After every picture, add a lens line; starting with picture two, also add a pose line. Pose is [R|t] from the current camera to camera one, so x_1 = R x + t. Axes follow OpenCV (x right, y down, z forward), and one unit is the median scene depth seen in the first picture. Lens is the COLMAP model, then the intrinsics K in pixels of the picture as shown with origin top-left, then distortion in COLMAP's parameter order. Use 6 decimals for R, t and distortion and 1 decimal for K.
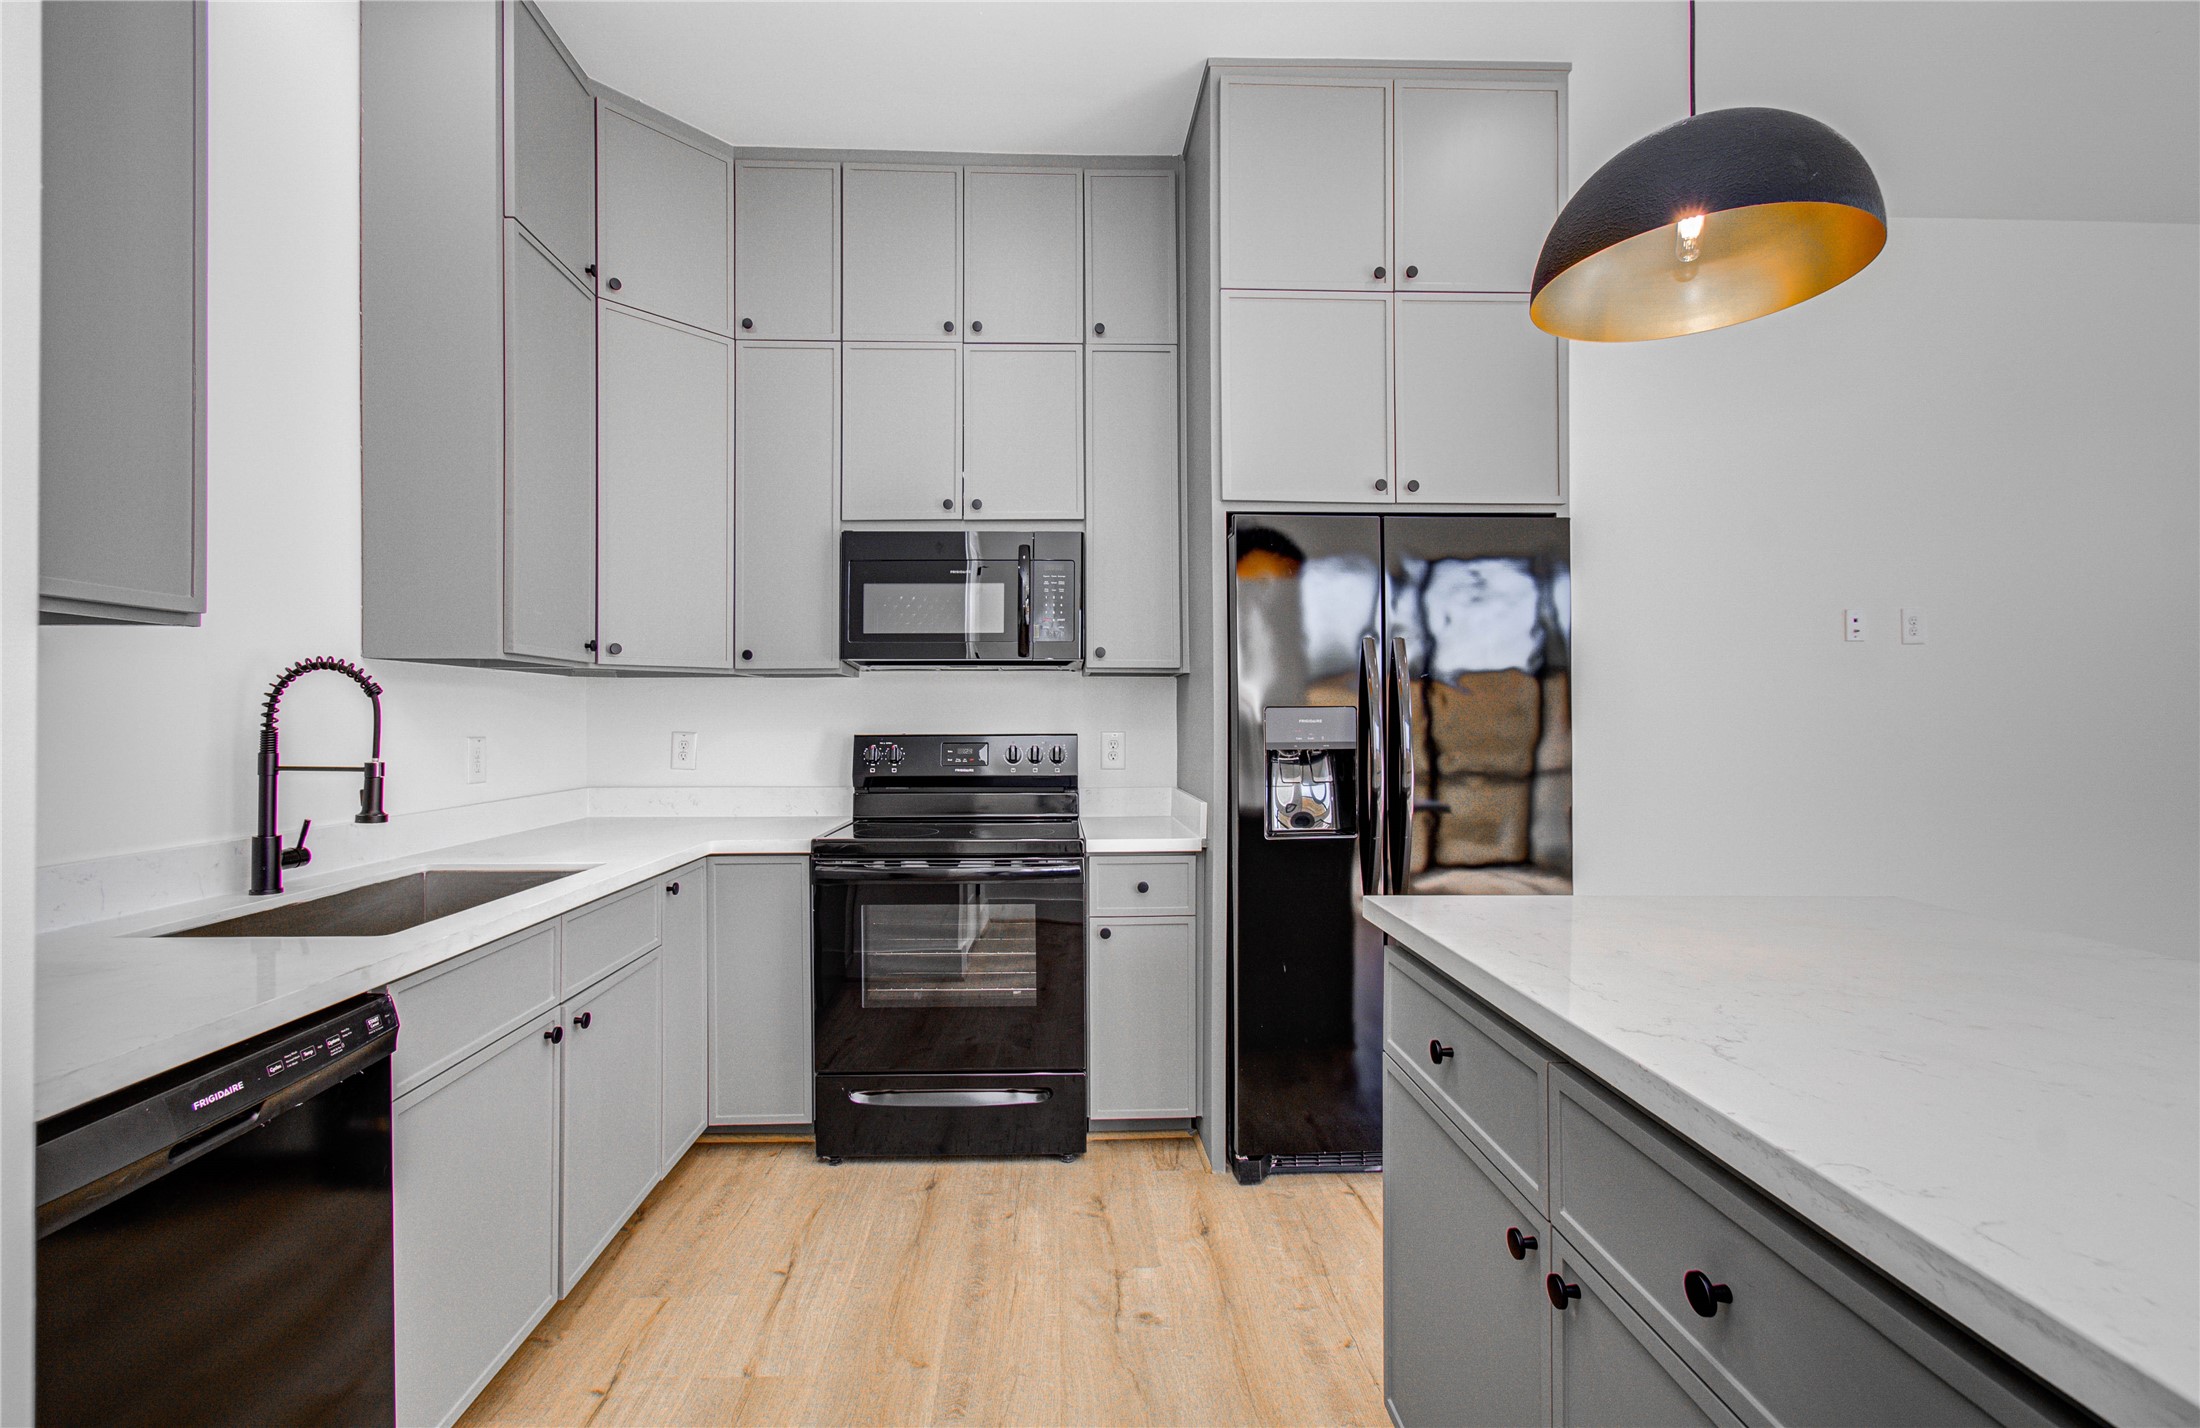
lens RADIAL K [[962.1, 0, 1117.0], [0, 962.1, 726.0], [0, 0, 1]] dist [-0.007960, 0.002531]
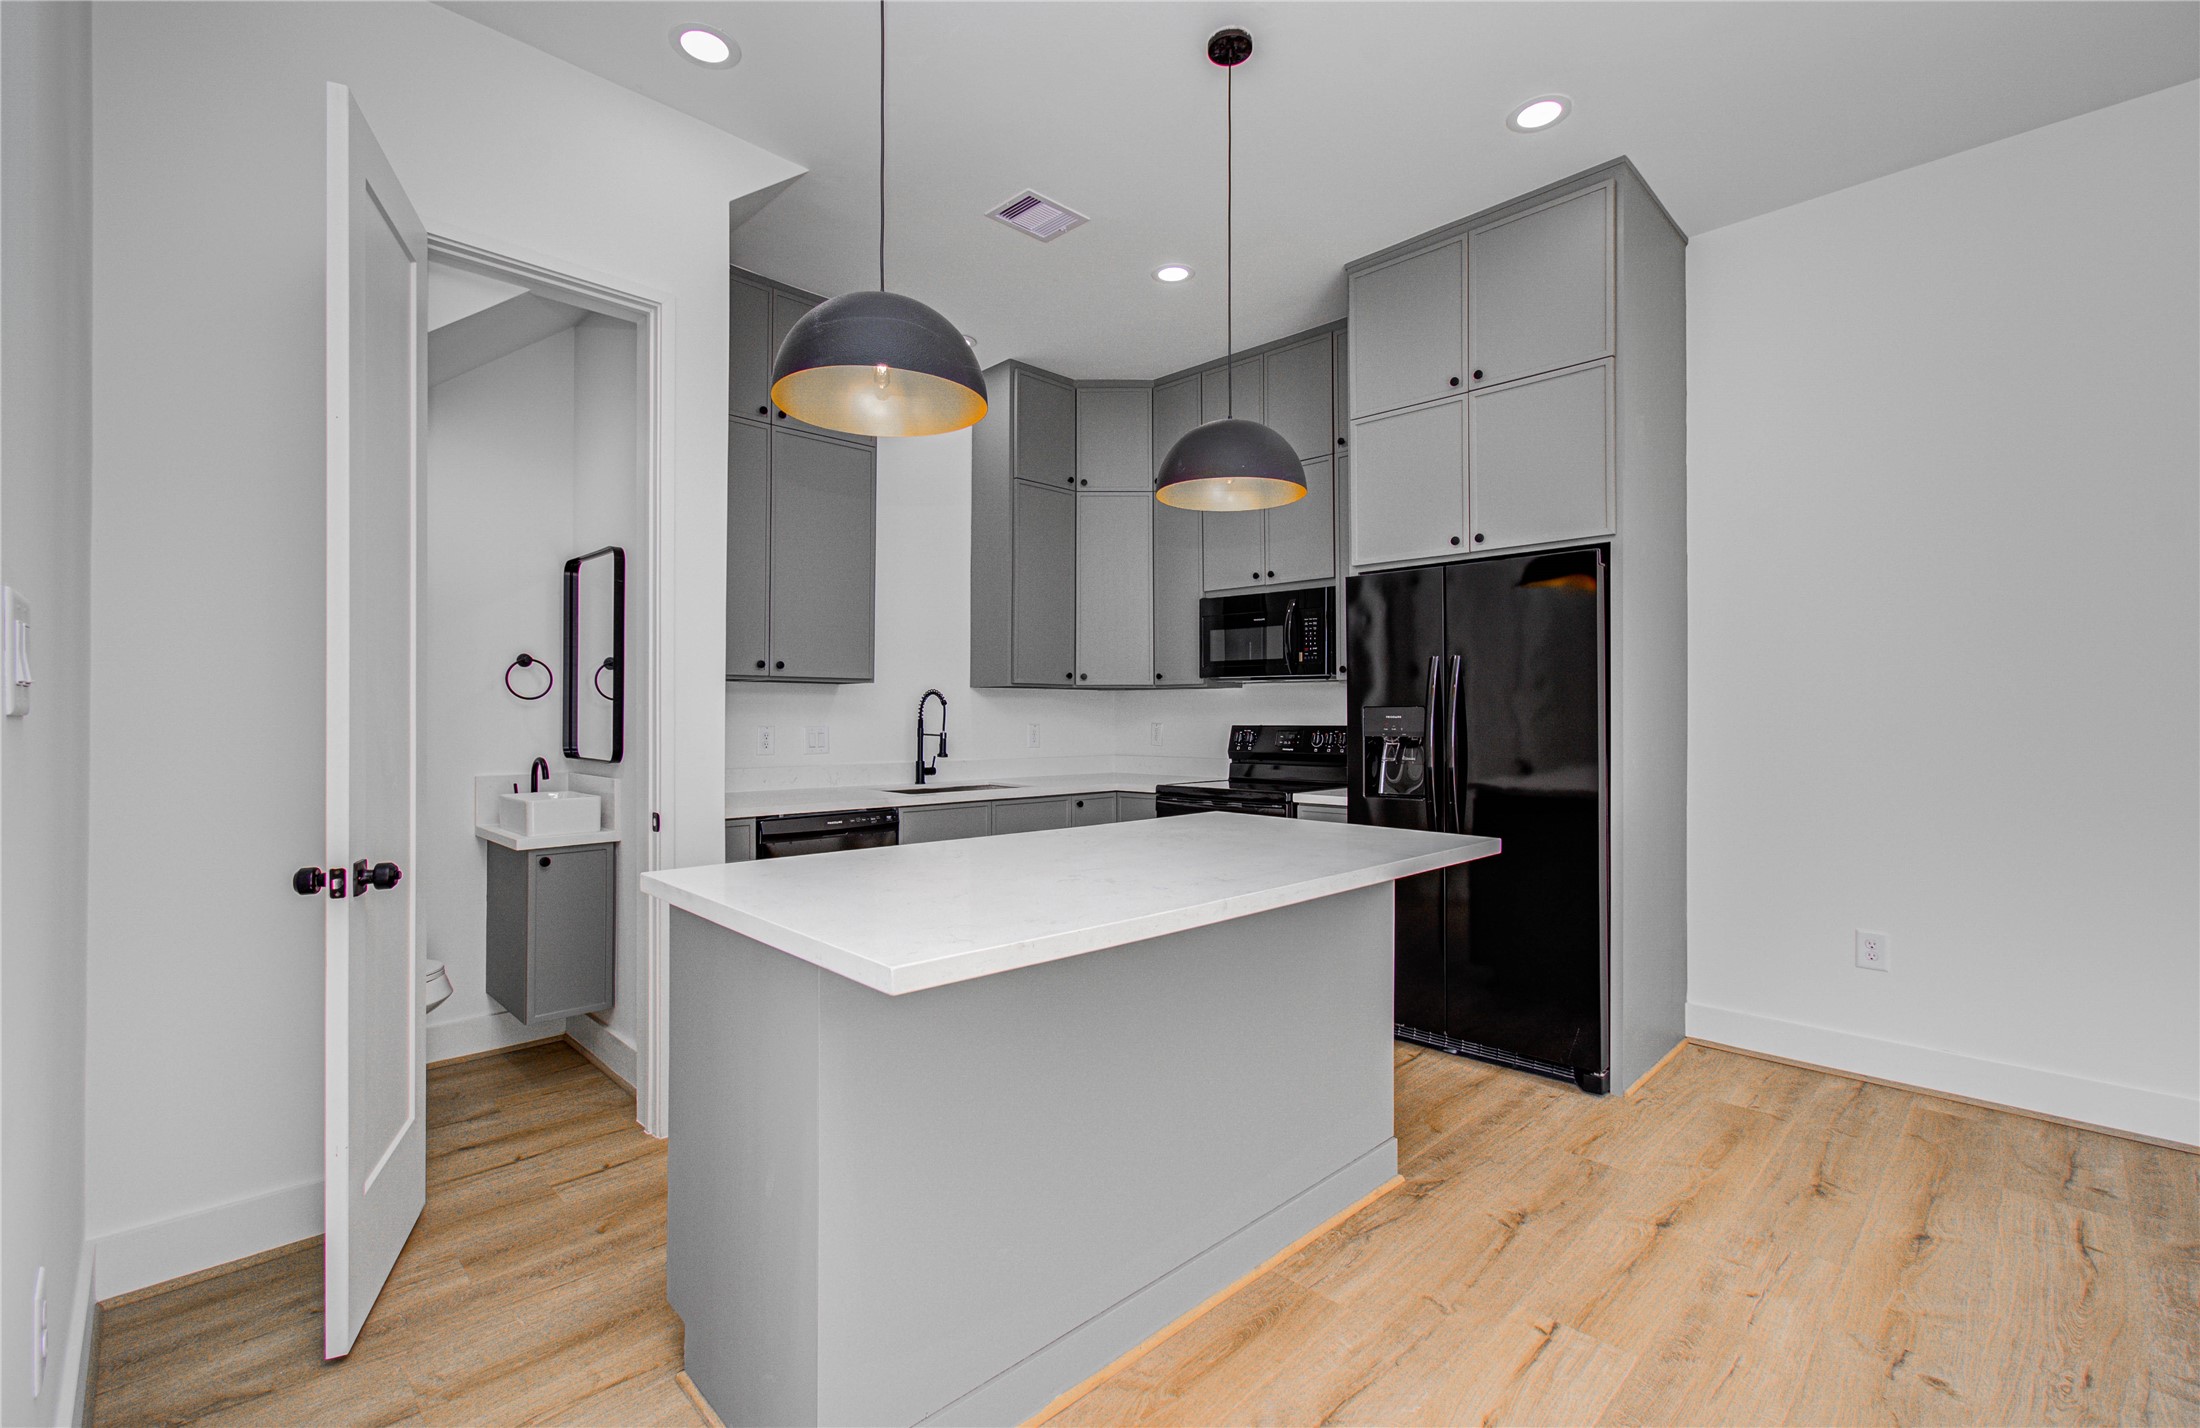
lens RADIAL K [[962.1, 0, 1094.6], [0, 962.1, 699.5], [0, 0, 1]] dist [-0.007960, 0.002531]
pose [[0.681350, -0.009155, -0.731900, 0.826502], [-0.008222, 0.999763, -0.020160, 0.000678], [0.731911, 0.019754, 0.681113, -0.245420]]
